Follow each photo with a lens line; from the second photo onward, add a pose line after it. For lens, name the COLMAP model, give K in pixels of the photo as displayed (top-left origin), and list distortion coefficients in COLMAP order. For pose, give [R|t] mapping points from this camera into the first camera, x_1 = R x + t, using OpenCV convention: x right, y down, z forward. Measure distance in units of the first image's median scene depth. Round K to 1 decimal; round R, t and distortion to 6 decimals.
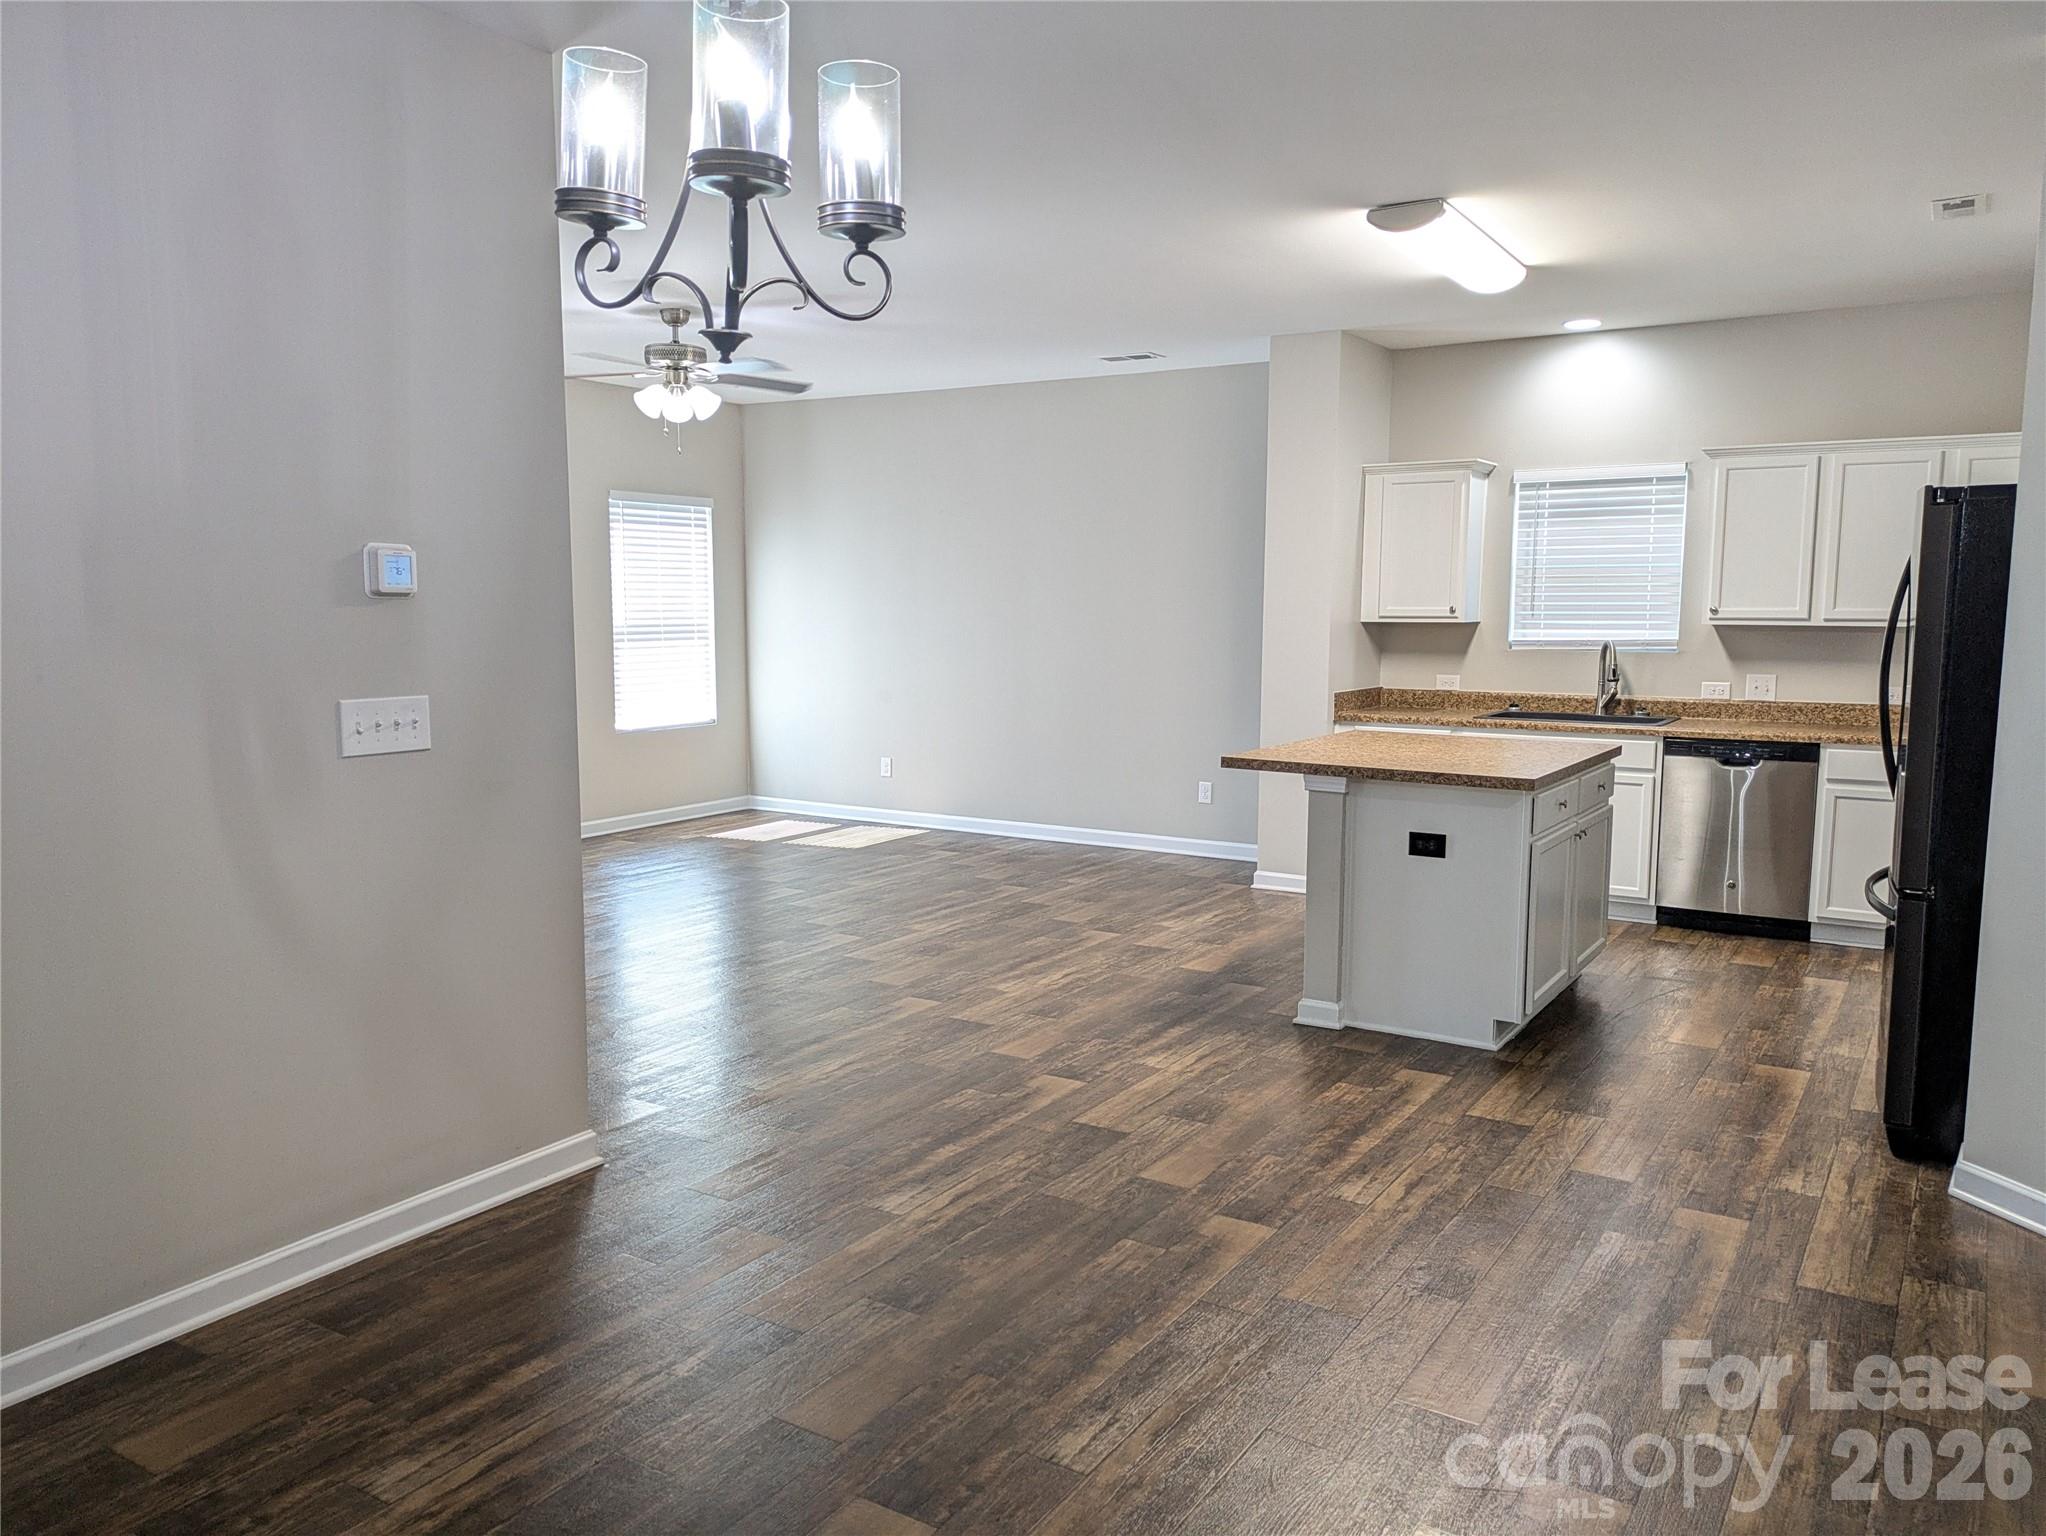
lens RADIAL K [[1505.5, 0, 1012.8], [0, 1505.5, 774.8], [0, 0, 1]] dist [0.063032, -0.058775]
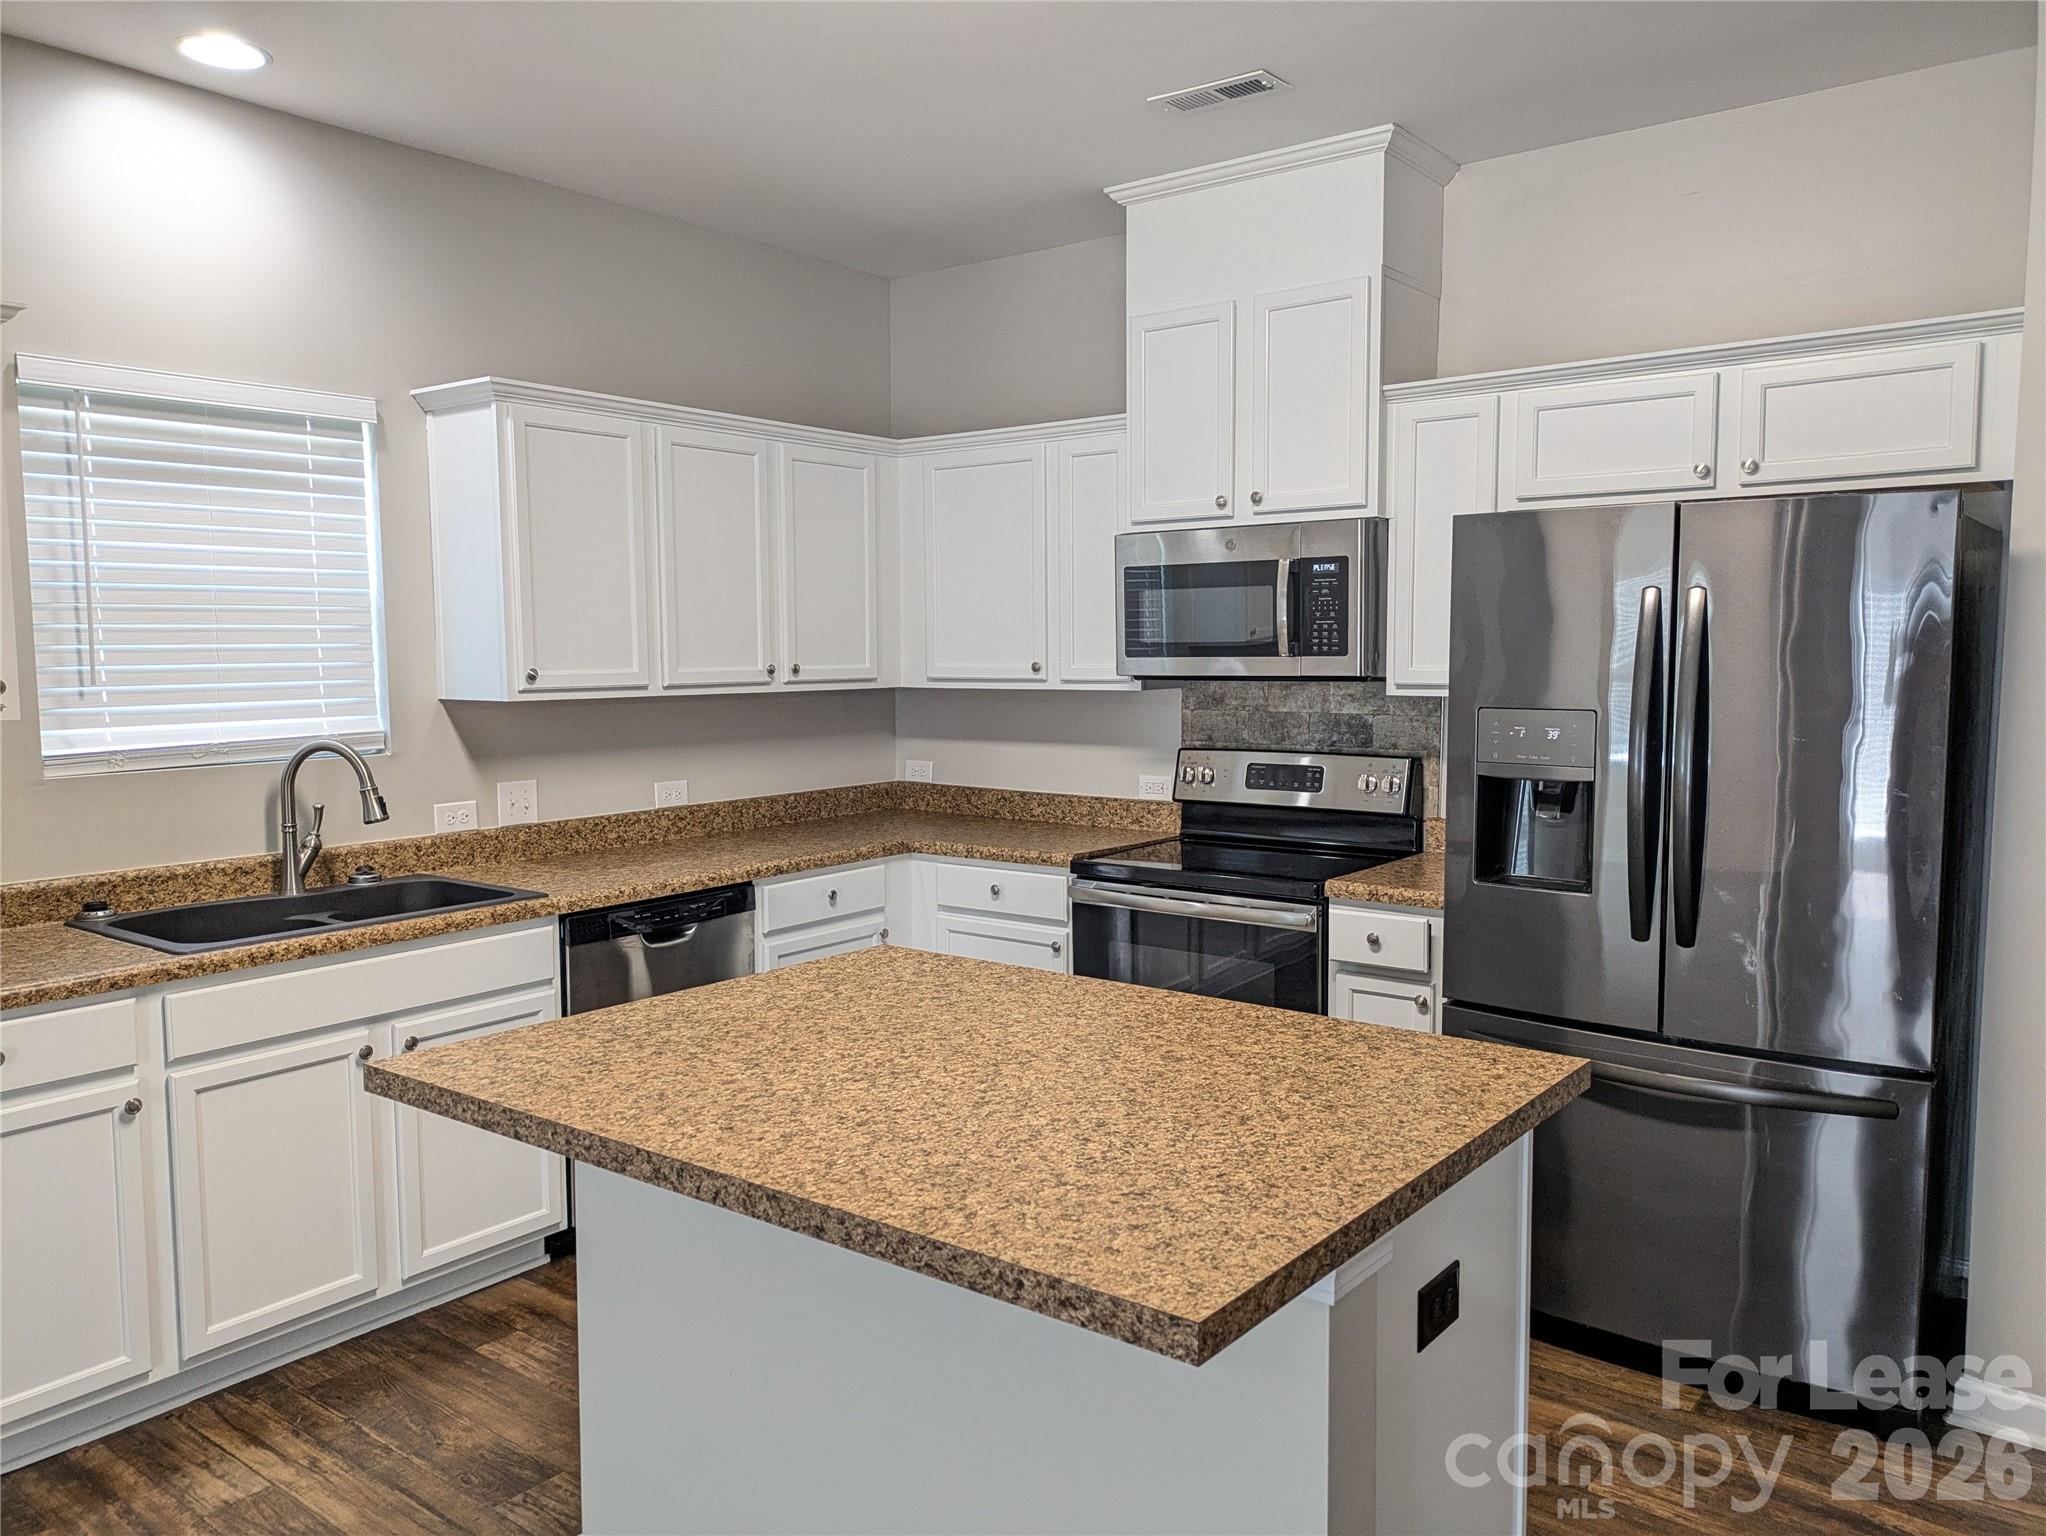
lens RADIAL K [[1505.5, 0, 1010.4], [0, 1505.5, 768.6], [0, 0, 1]] dist [0.063032, -0.058775]
pose [[0.095577, -0.088199, 0.991507, -0.075303], [0.120300, 0.989789, 0.076450, -0.093196], [-0.988126, 0.111972, 0.105211, 0.752759]]
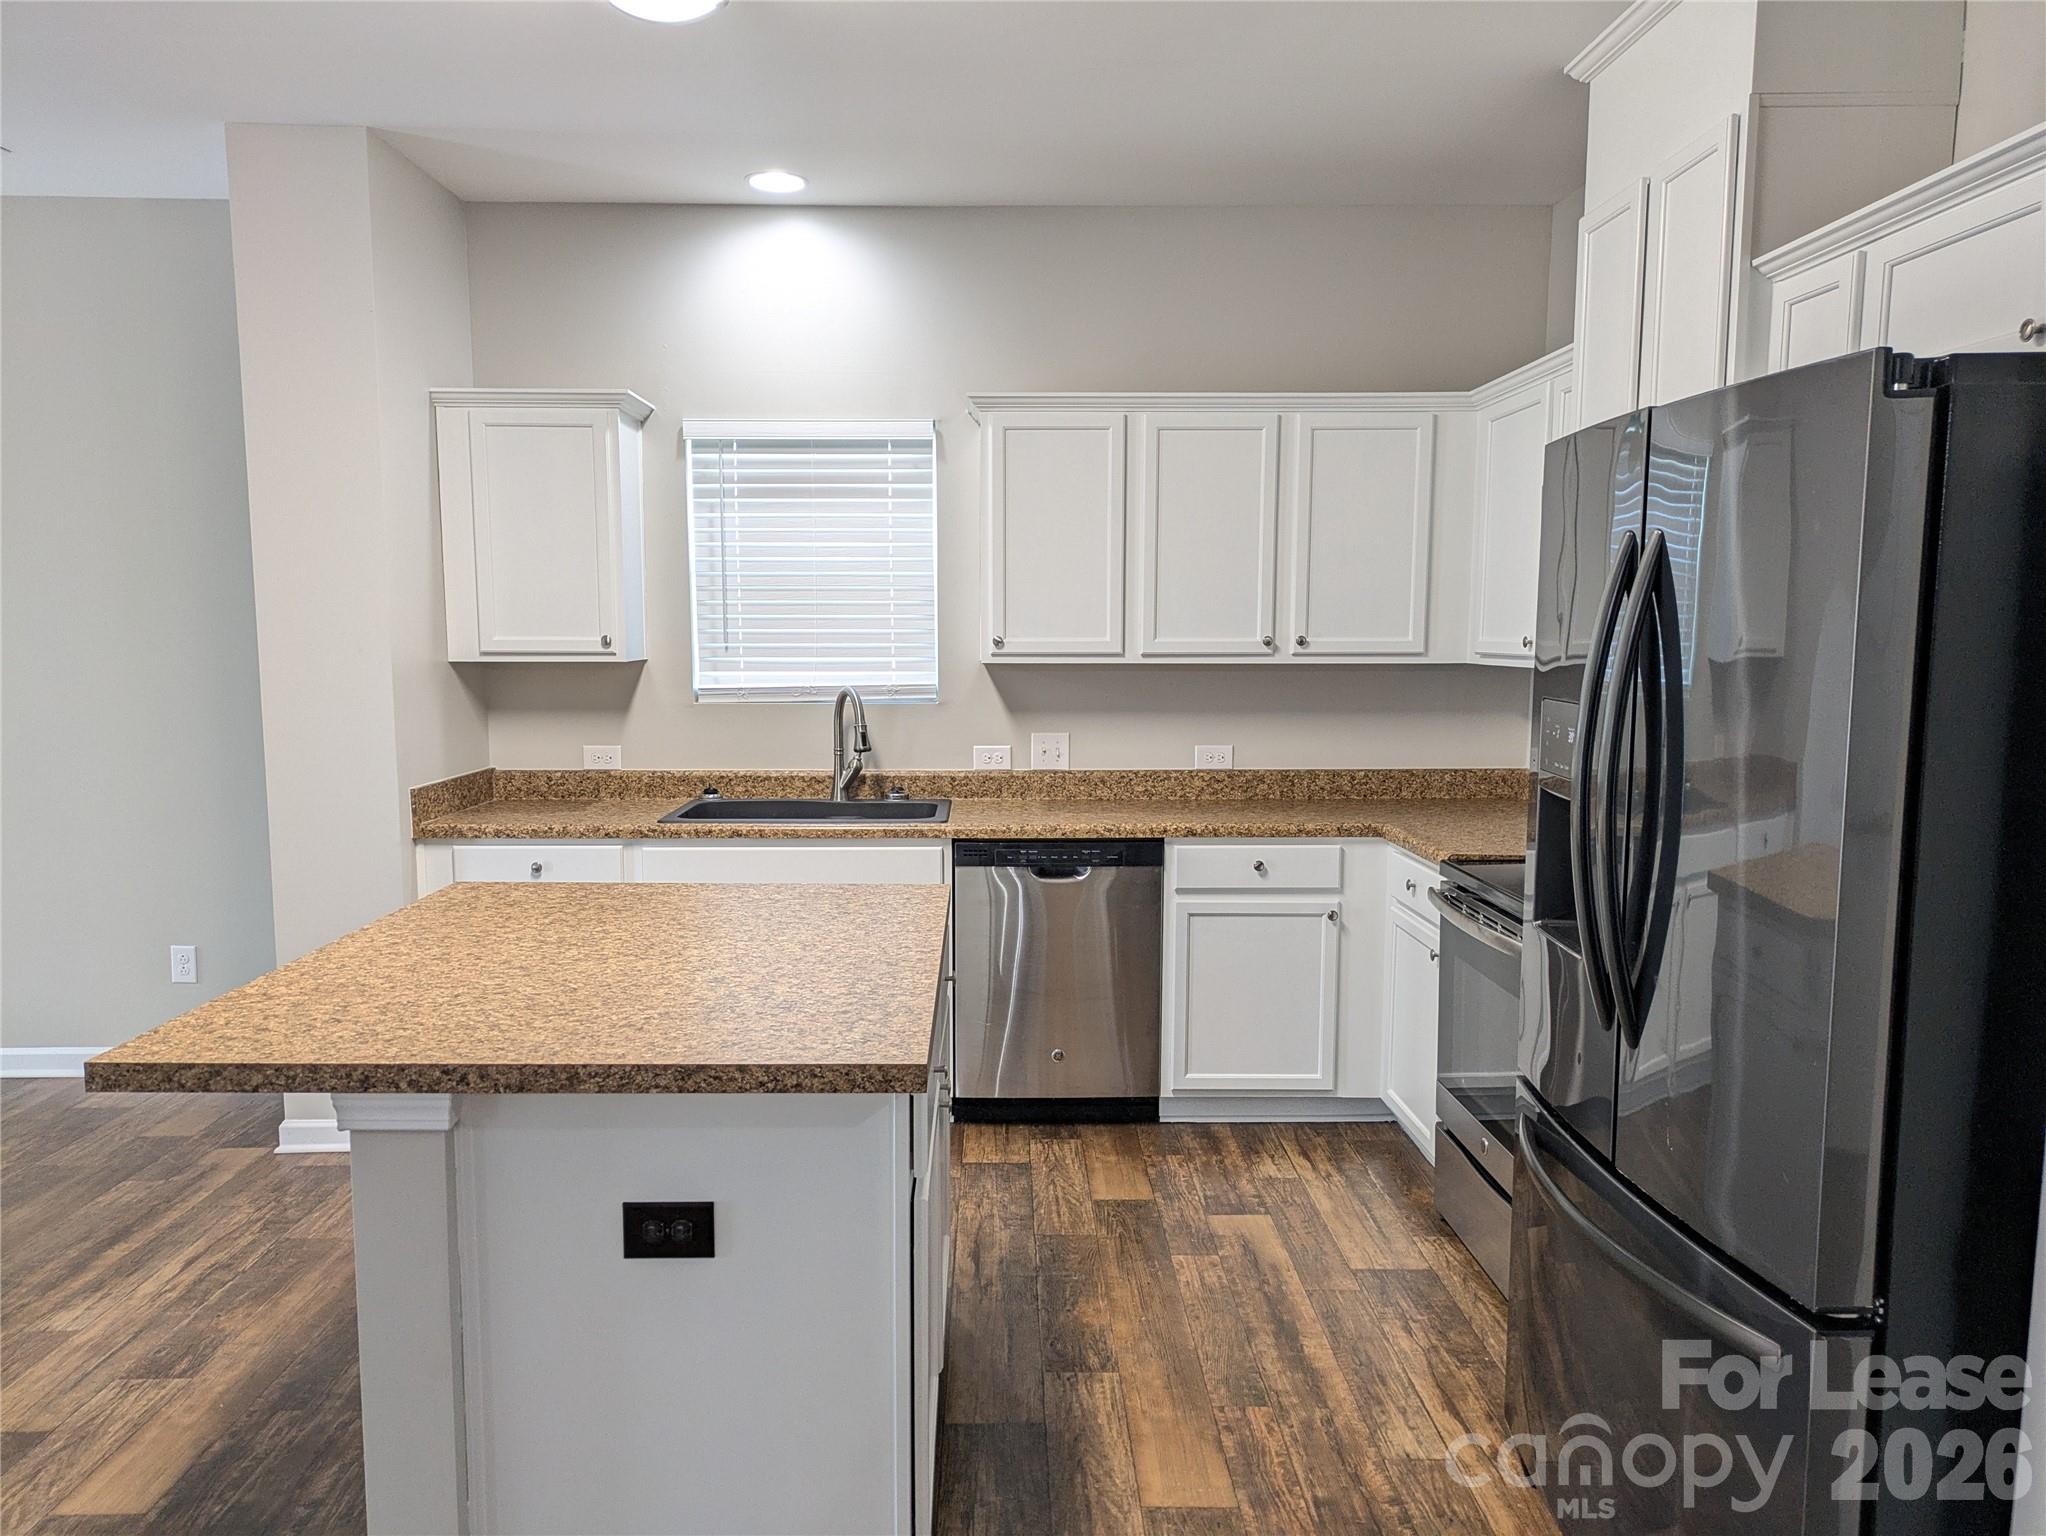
lens RADIAL K [[1505.5, 0, 1006.1], [0, 1505.5, 806.9], [0, 0, 1]] dist [0.063032, -0.058775]
pose [[0.836564, -0.069019, 0.543505, 0.097479], [0.065190, 0.997525, 0.026334, -0.051639], [-0.543977, 0.013401, 0.838993, 0.434700]]
